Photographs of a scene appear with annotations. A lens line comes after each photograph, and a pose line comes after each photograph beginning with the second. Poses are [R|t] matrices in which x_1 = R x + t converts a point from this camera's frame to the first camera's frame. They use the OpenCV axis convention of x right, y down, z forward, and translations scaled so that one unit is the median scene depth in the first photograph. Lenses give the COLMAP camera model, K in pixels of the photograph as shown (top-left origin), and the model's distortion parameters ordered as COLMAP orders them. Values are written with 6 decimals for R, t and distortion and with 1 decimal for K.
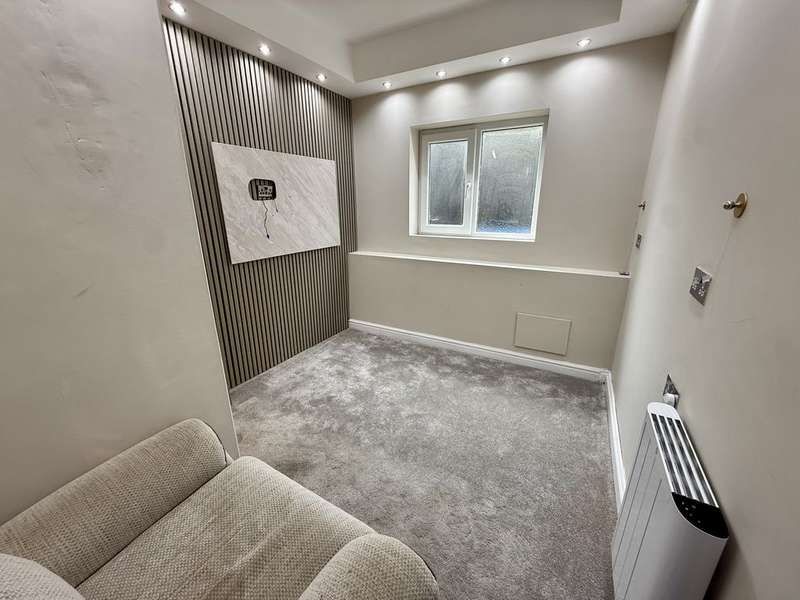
lens RADIAL K [[318.8, 0, 400.4], [0, 318.8, 299.1], [0, 0, 1]] dist [-0.000145, 0.000066]
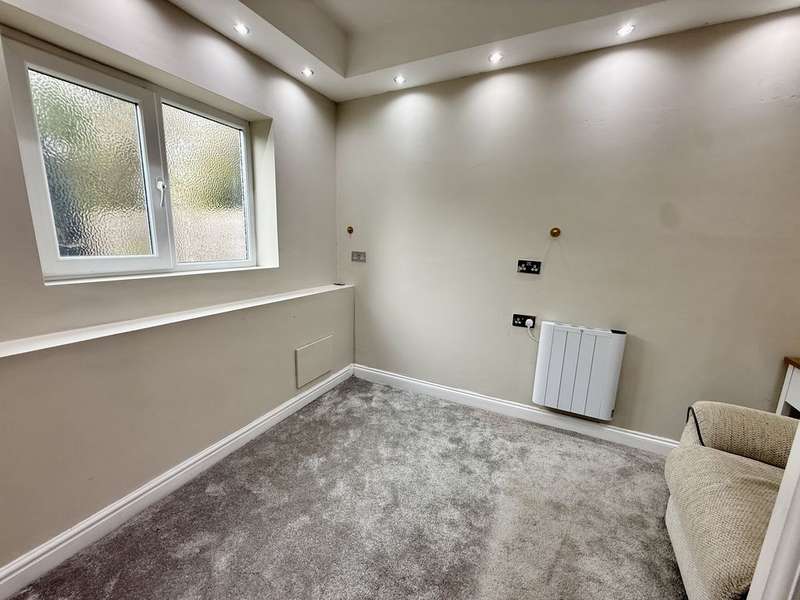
lens RADIAL K [[318.8, 0, 401.1], [0, 318.8, 303.6], [0, 0, 1]] dist [-0.000145, 0.000066]
pose [[-0.041552, -0.194139, 0.980094, -0.463385], [0.256023, 0.946120, 0.198264, -0.173999], [-0.965777, 0.259165, 0.010391, 0.698639]]
